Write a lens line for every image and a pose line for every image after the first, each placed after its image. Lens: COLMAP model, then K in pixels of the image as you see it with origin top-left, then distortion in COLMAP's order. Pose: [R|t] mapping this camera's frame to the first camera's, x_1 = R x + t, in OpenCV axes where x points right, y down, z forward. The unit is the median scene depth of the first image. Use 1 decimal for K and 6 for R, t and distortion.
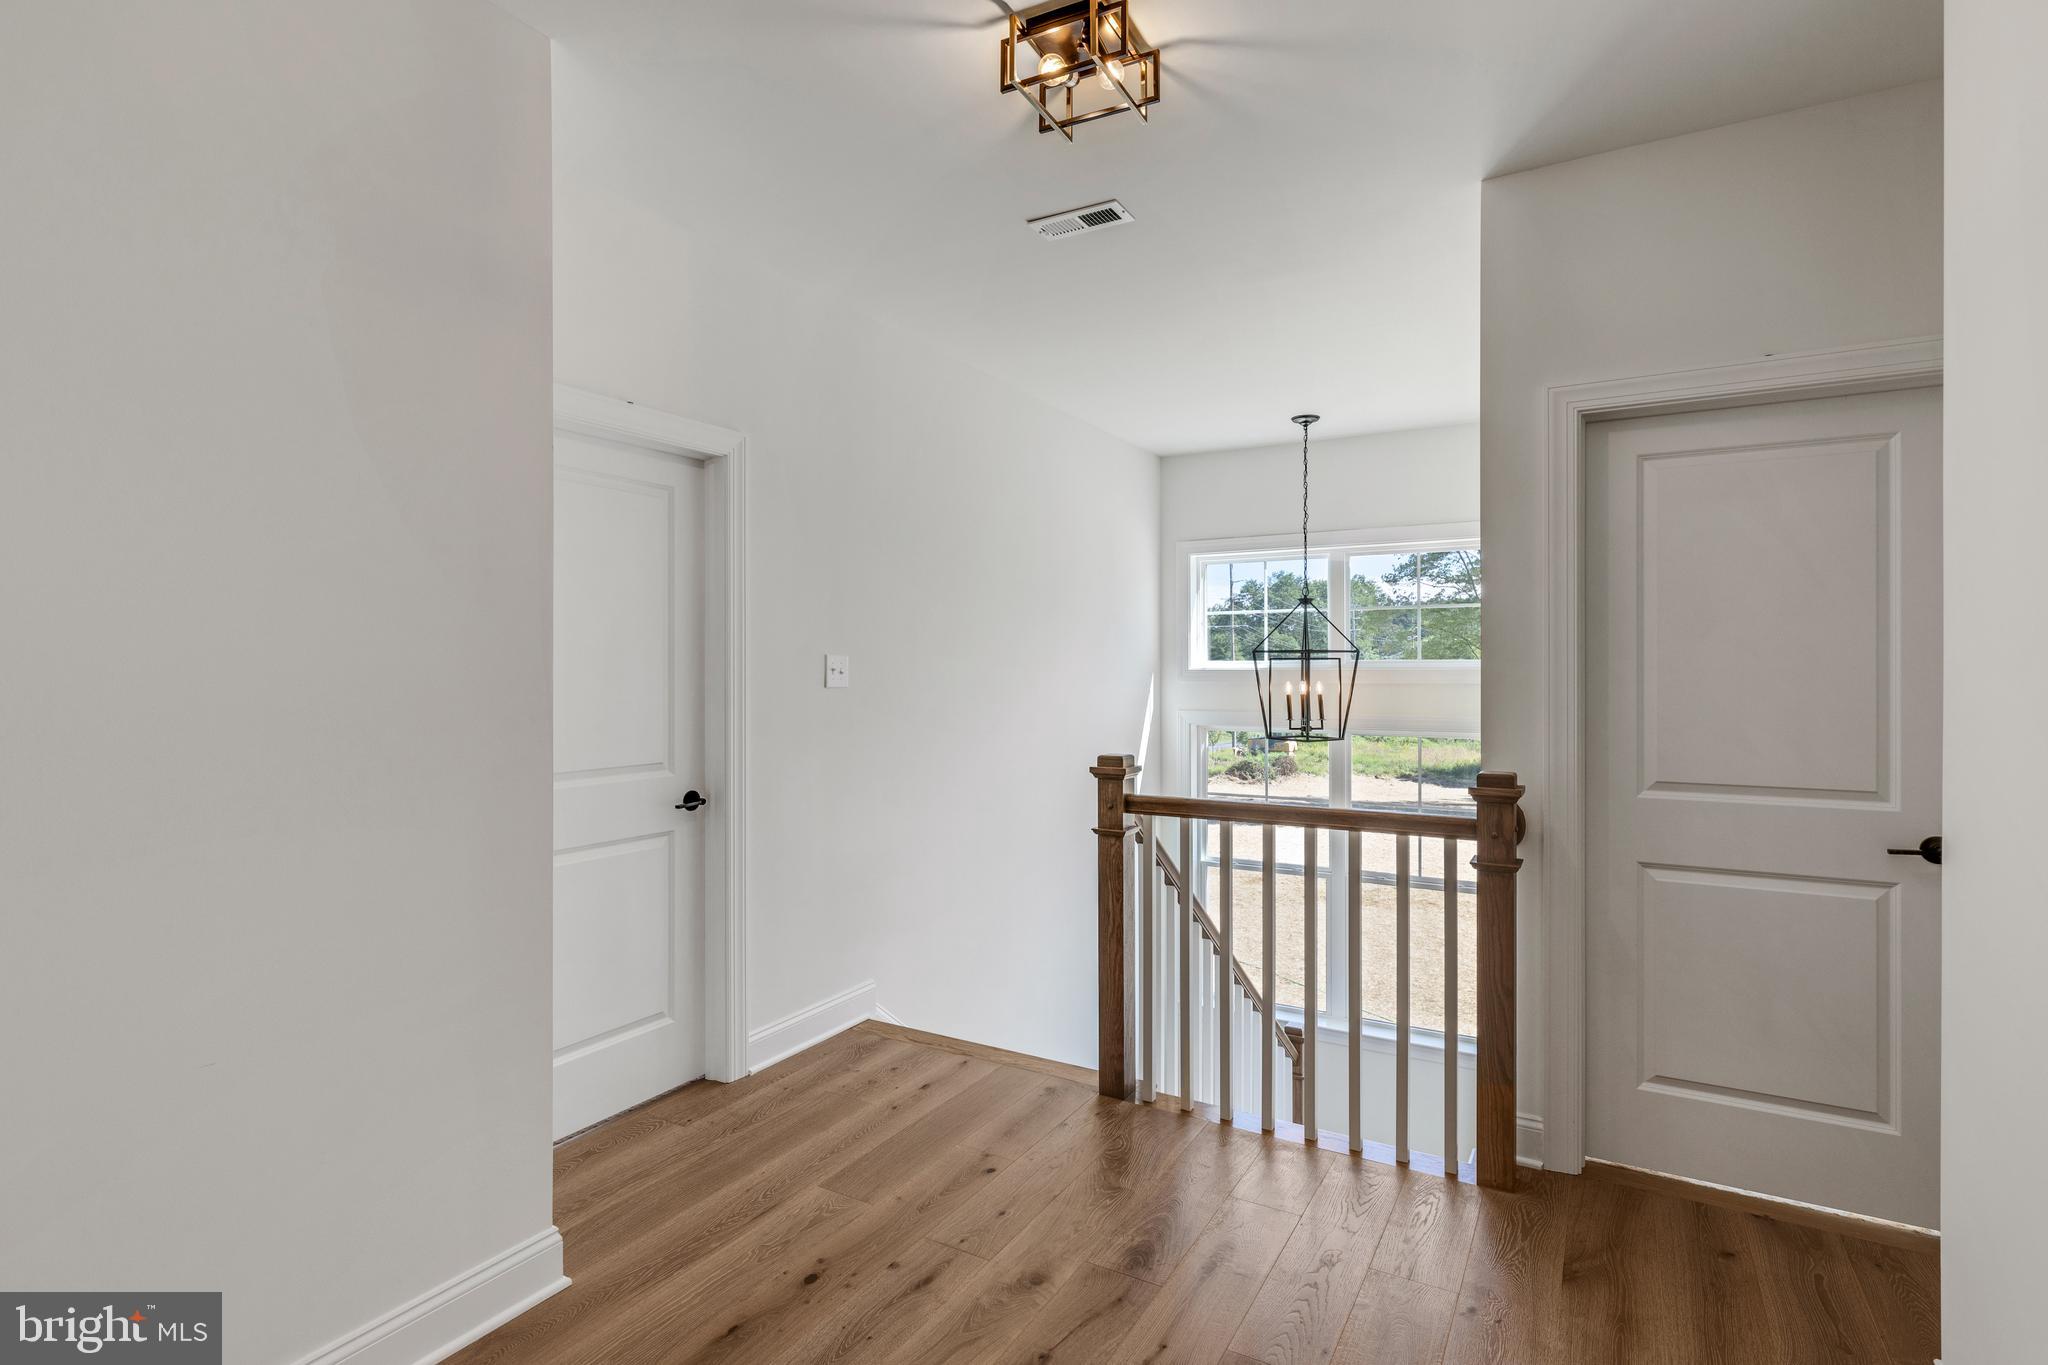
lens RADIAL K [[978.6, 0, 1034.0], [0, 978.6, 696.5], [0, 0, 1]] dist [0.000503, -0.000277]
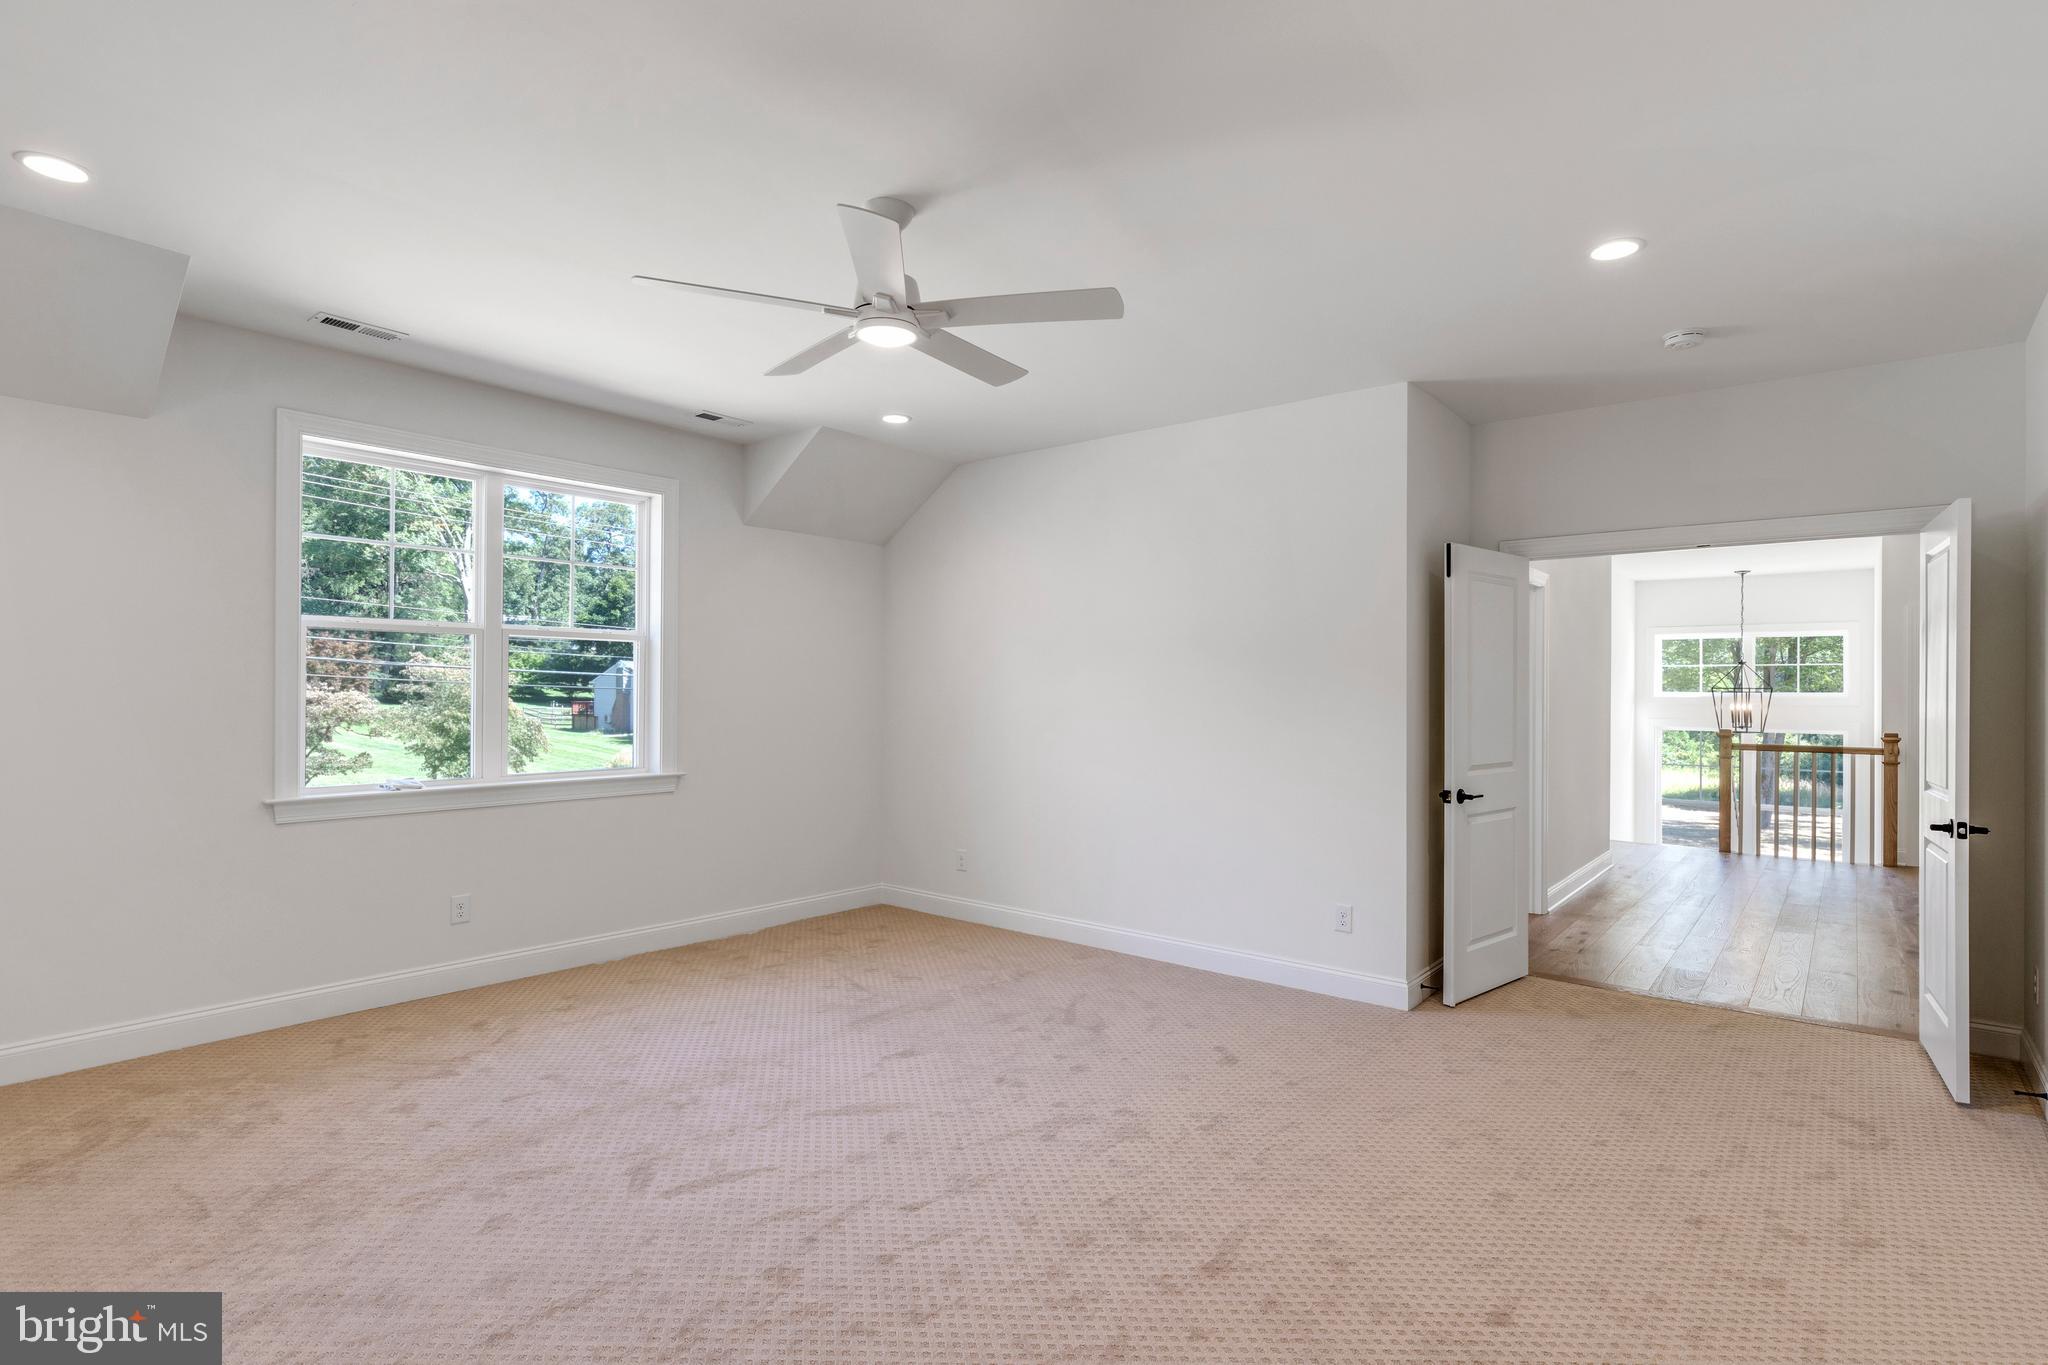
lens RADIAL K [[978.6, 0, 1034.0], [0, 978.6, 696.5], [0, 0, 1]] dist [0.000503, -0.000277]
pose [[0.985606, 0.005473, -0.168971, -1.605381], [-0.008841, 0.999777, -0.019191, 0.043180], [0.168829, 0.020409, 0.985434, -2.404540]]
